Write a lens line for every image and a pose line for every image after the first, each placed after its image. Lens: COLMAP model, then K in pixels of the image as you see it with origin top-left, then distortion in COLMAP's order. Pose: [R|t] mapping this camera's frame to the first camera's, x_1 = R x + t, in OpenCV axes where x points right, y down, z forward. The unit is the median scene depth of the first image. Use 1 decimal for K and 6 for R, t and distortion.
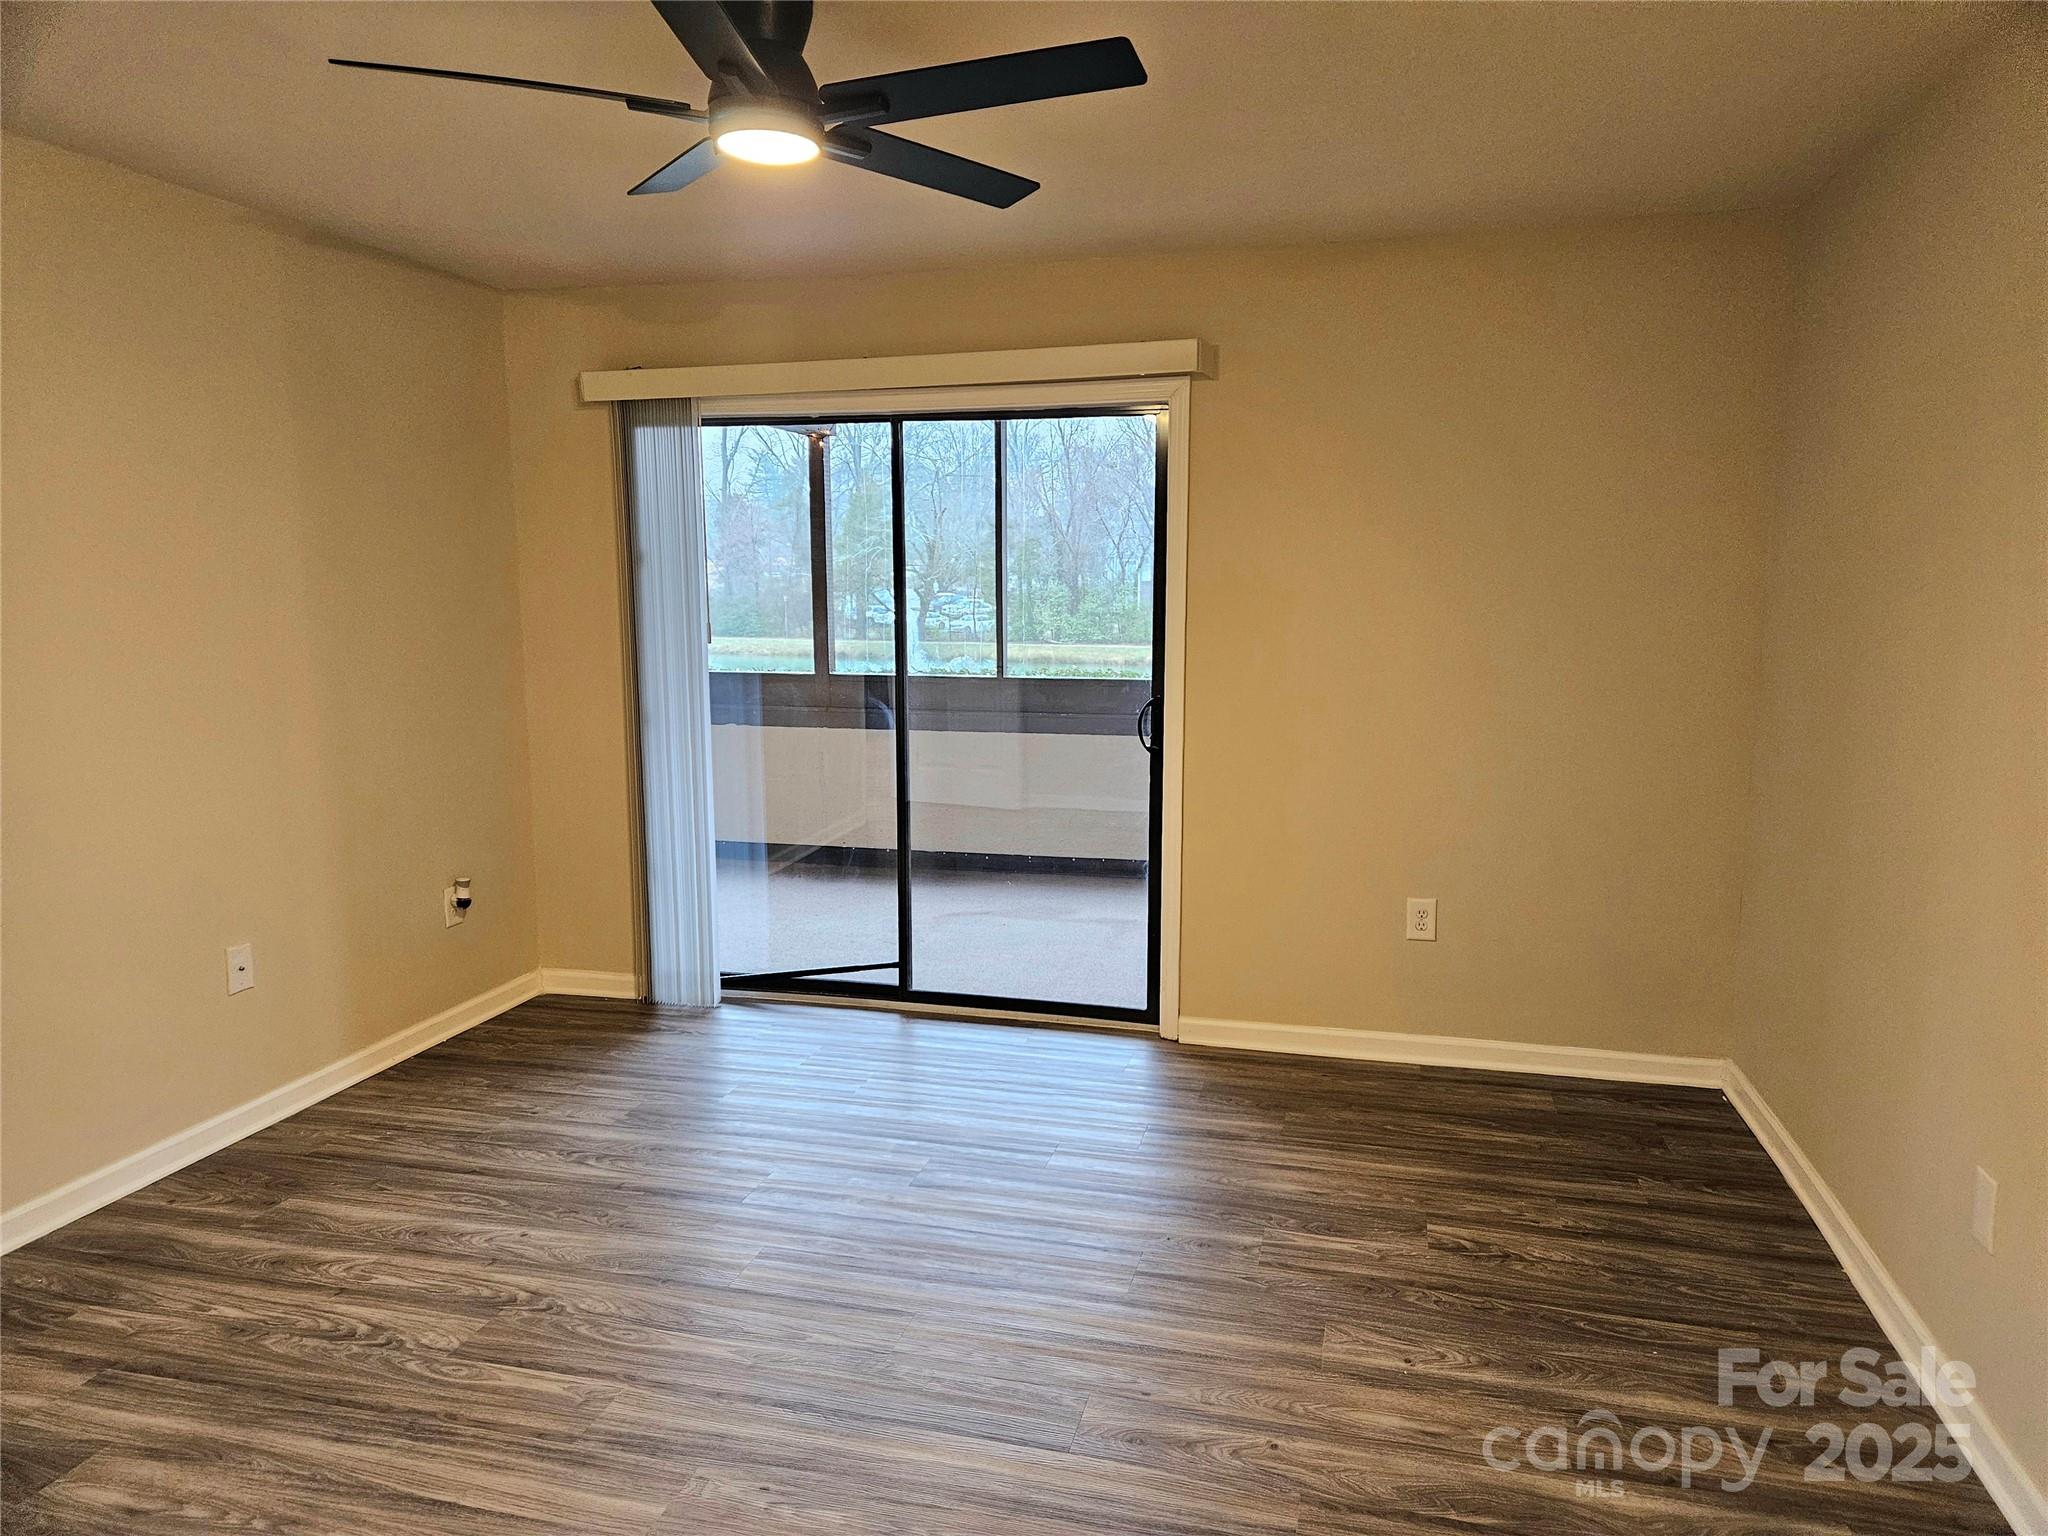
lens RADIAL K [[1368.3, 0, 1055.5], [0, 1368.3, 795.9], [0, 0, 1]] dist [0.083954, -0.063923]
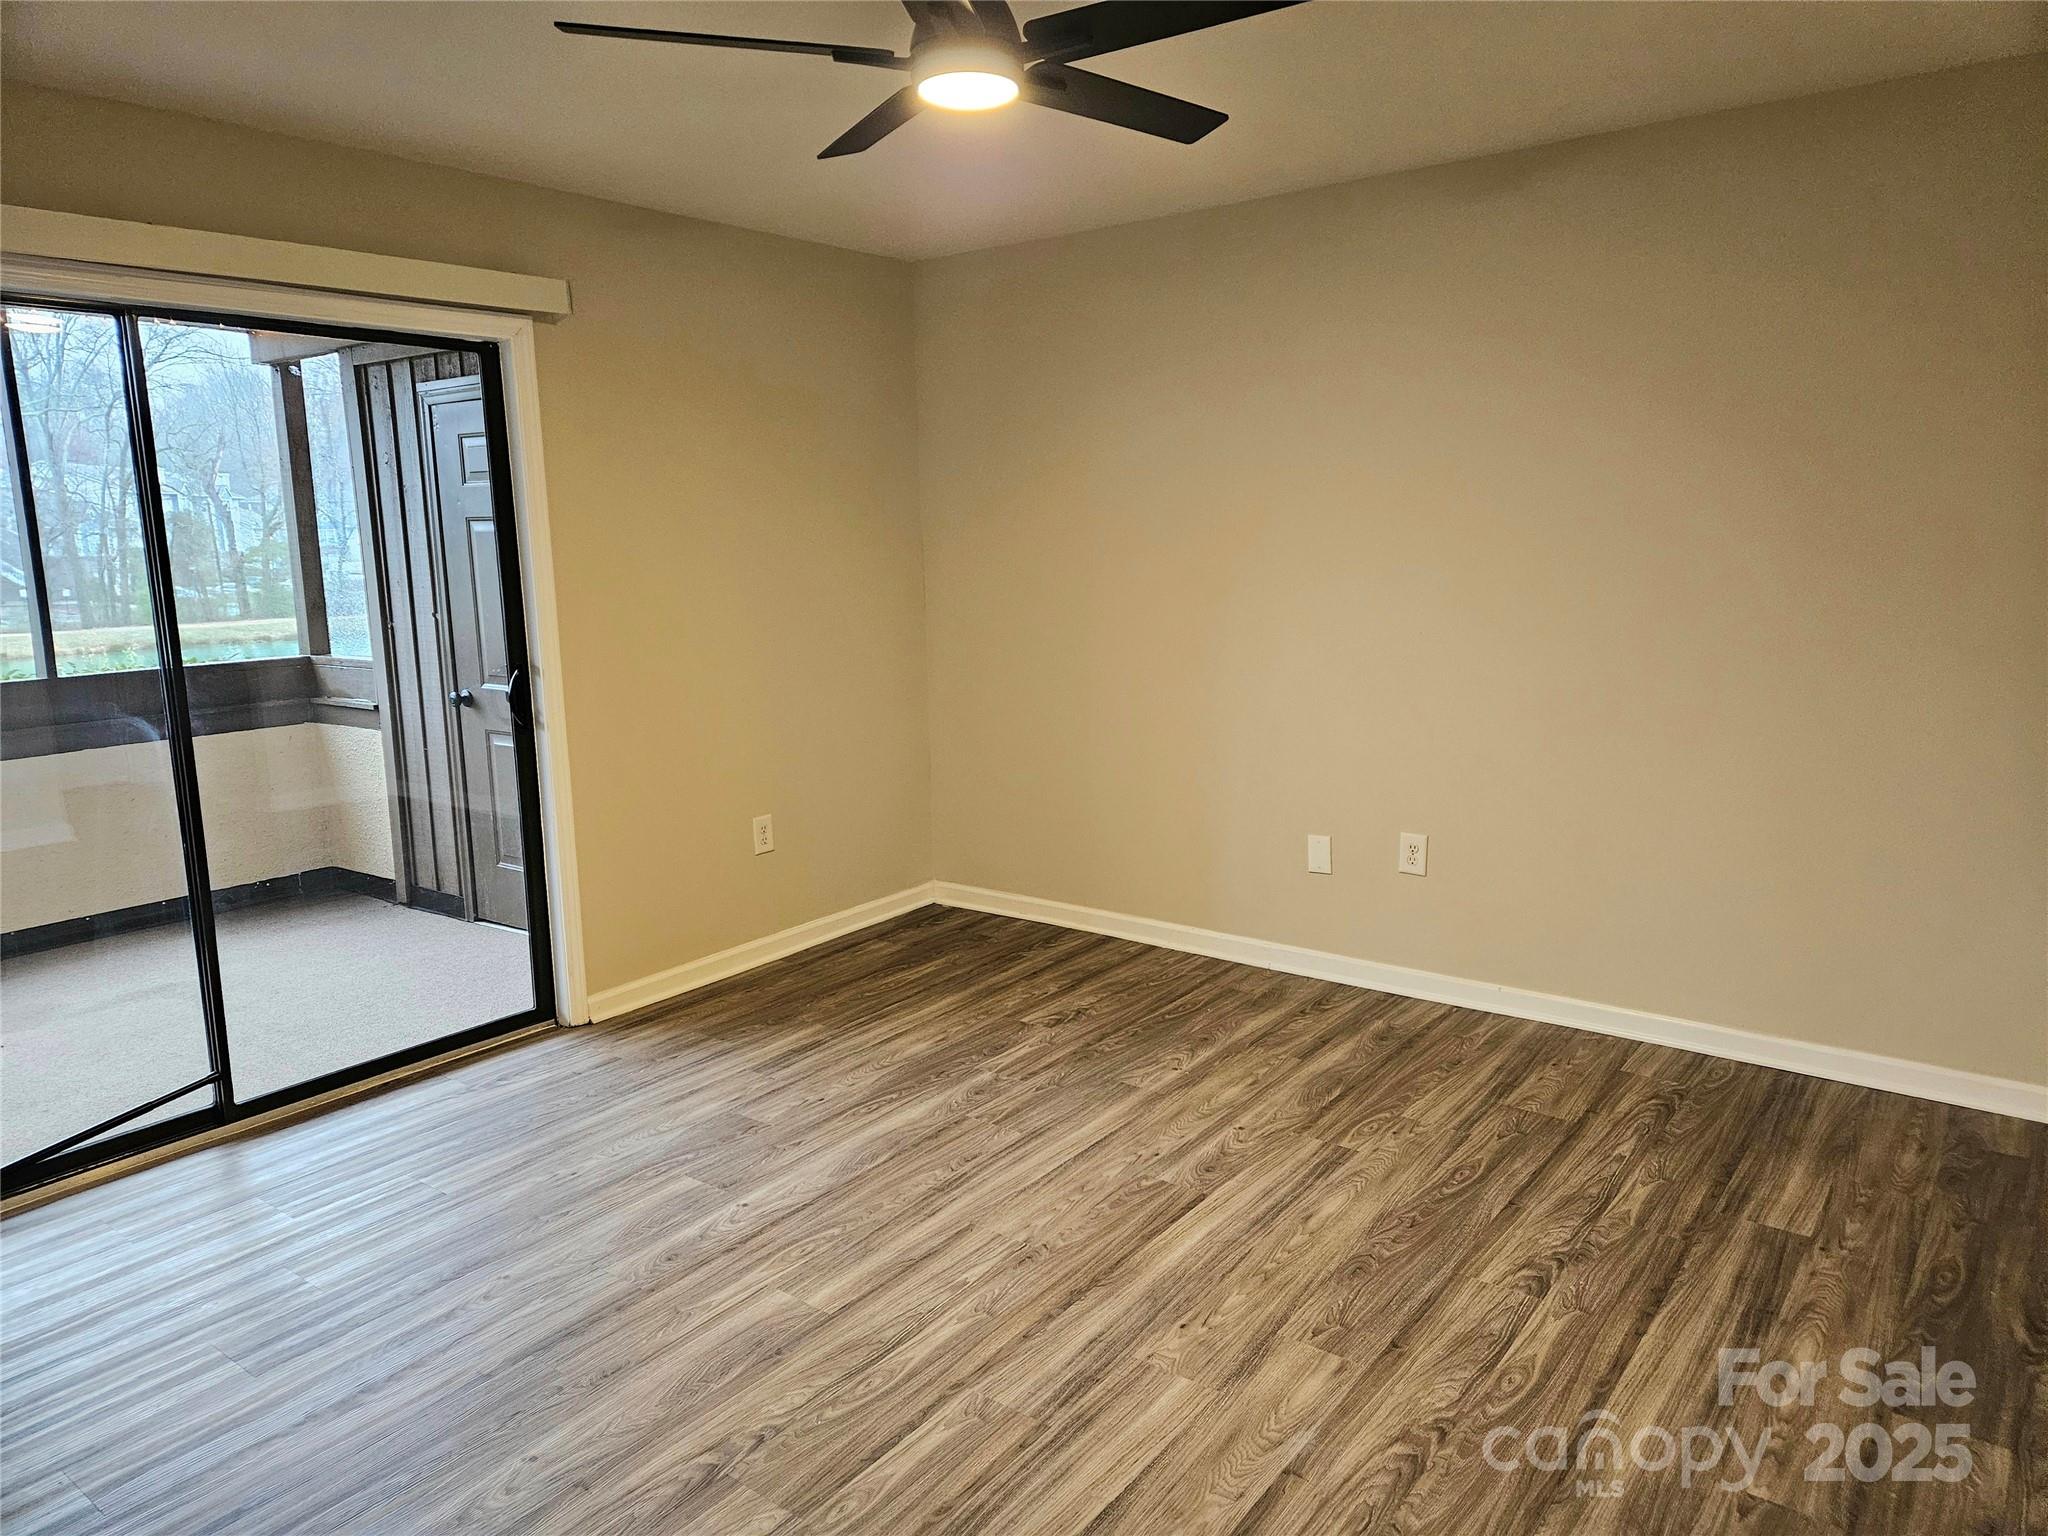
lens RADIAL K [[1368.3, 0, 1062.5], [0, 1368.3, 727.0], [0, 0, 1]] dist [0.083954, -0.063923]
pose [[0.374074, -0.139175, 0.916896, -0.856110], [0.164526, 0.982952, 0.082078, -0.061320], [-0.912688, 0.120150, 0.390595, 0.421037]]
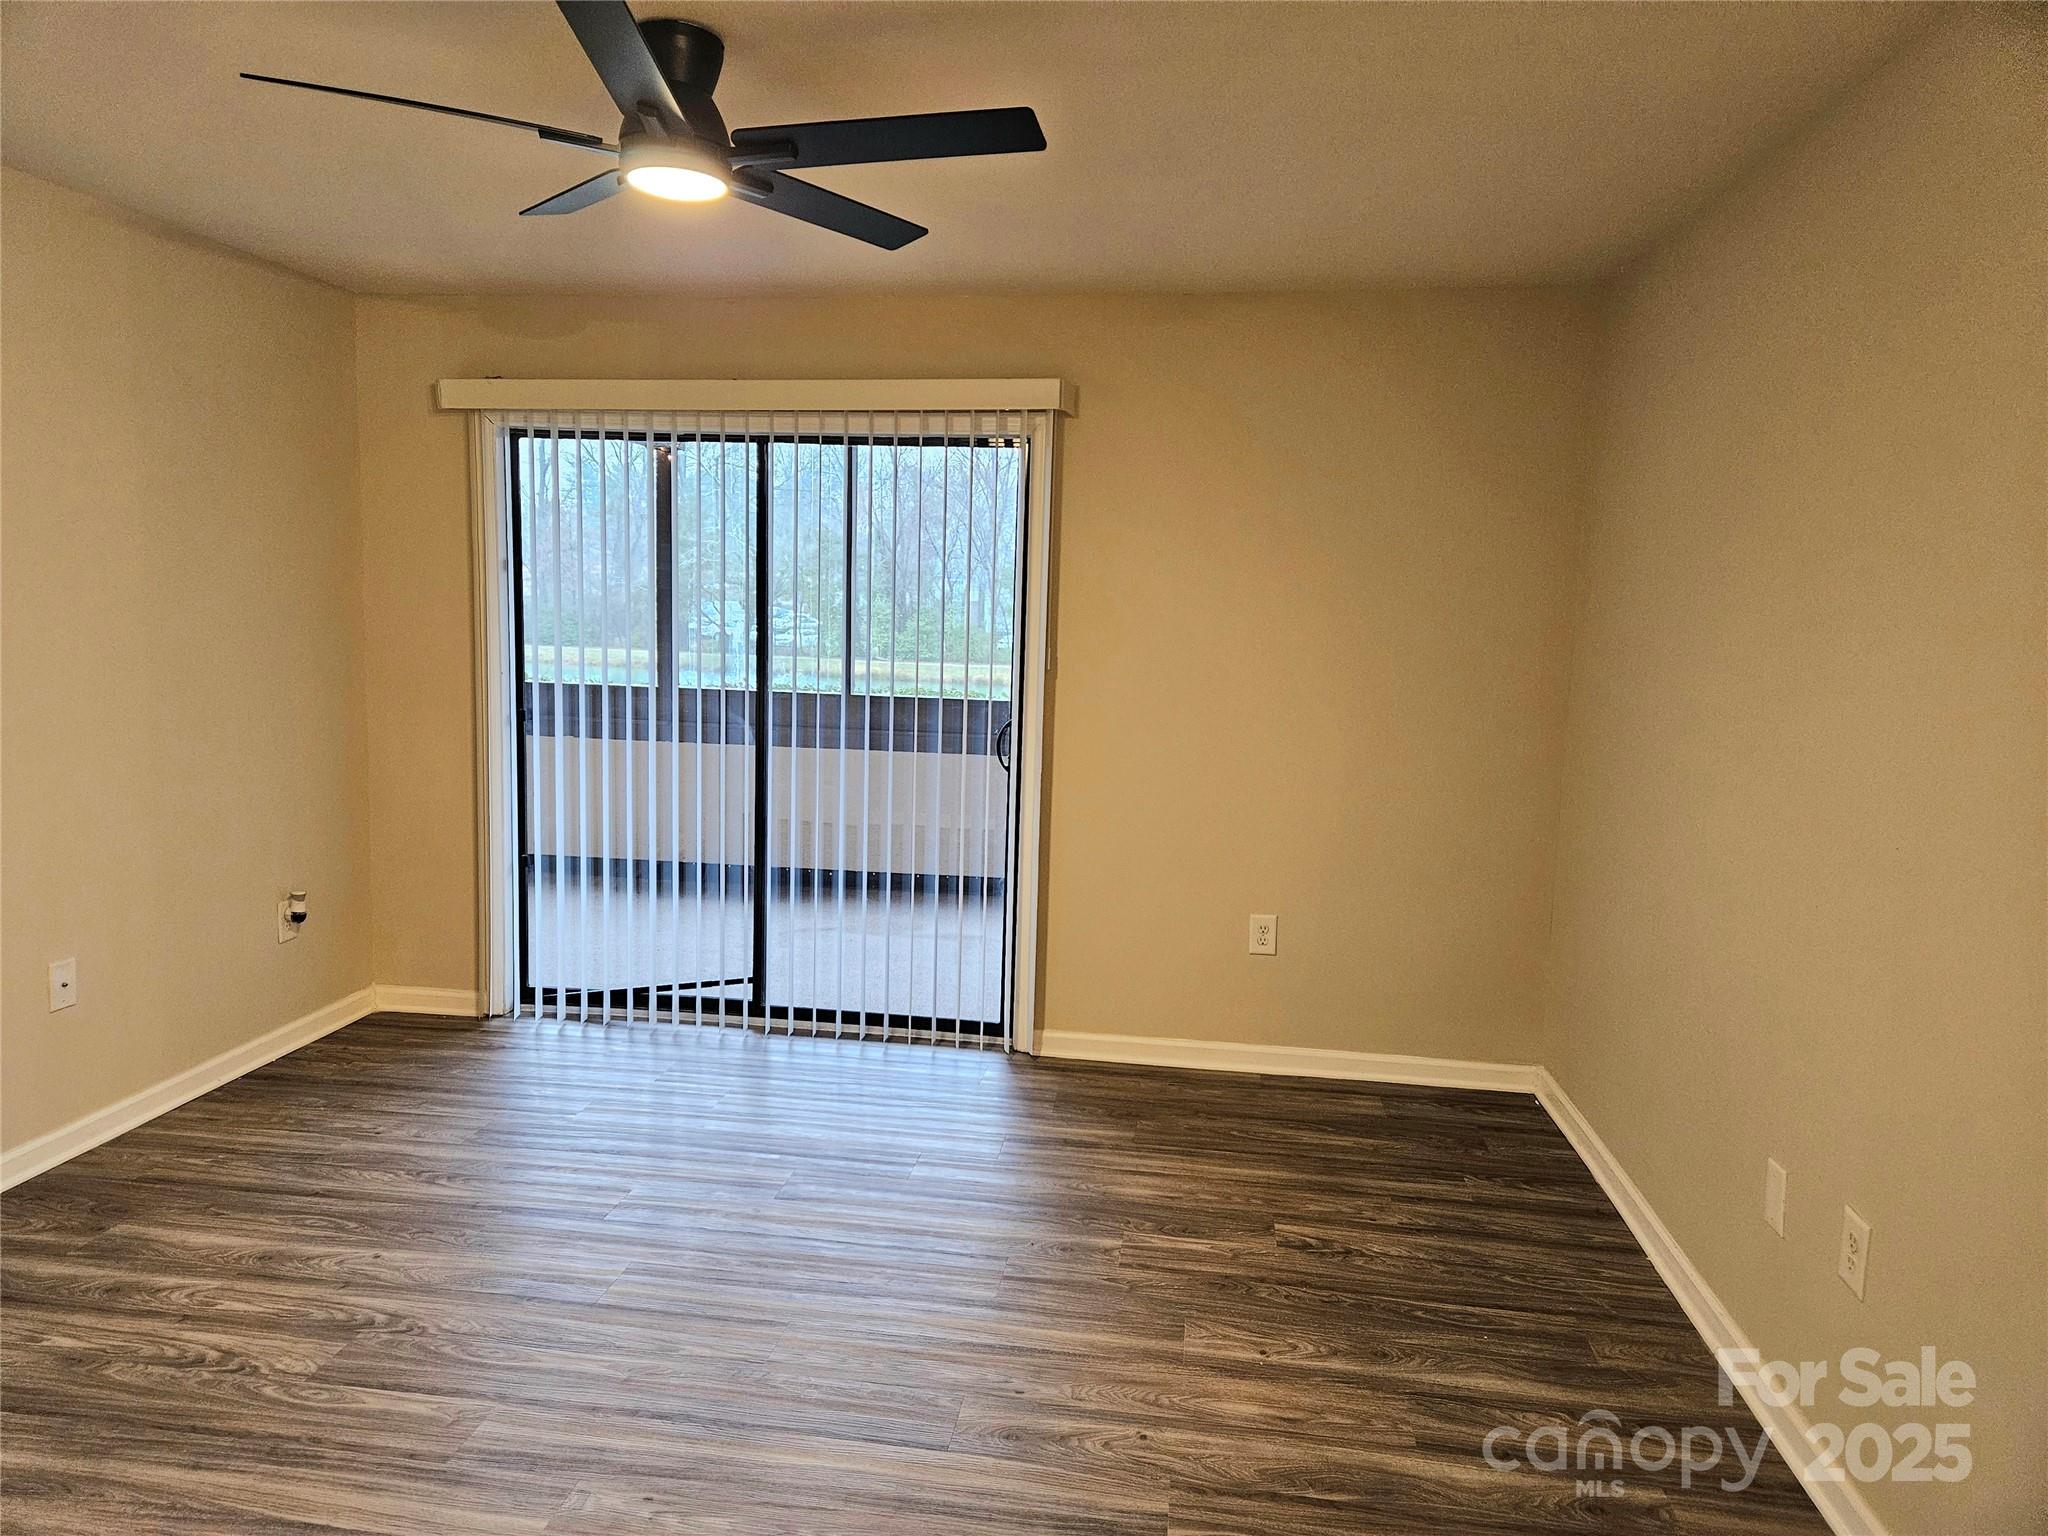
lens RADIAL K [[1368.3, 0, 1024.8], [0, 1368.3, 781.3], [0, 0, 1]] dist [0.083954, -0.063923]
pose [[0.993960, 0.014152, 0.108827, -0.039494], [-0.011638, 0.999651, -0.023695, -0.000550], [-0.109125, 0.022285, 0.993778, -0.031948]]
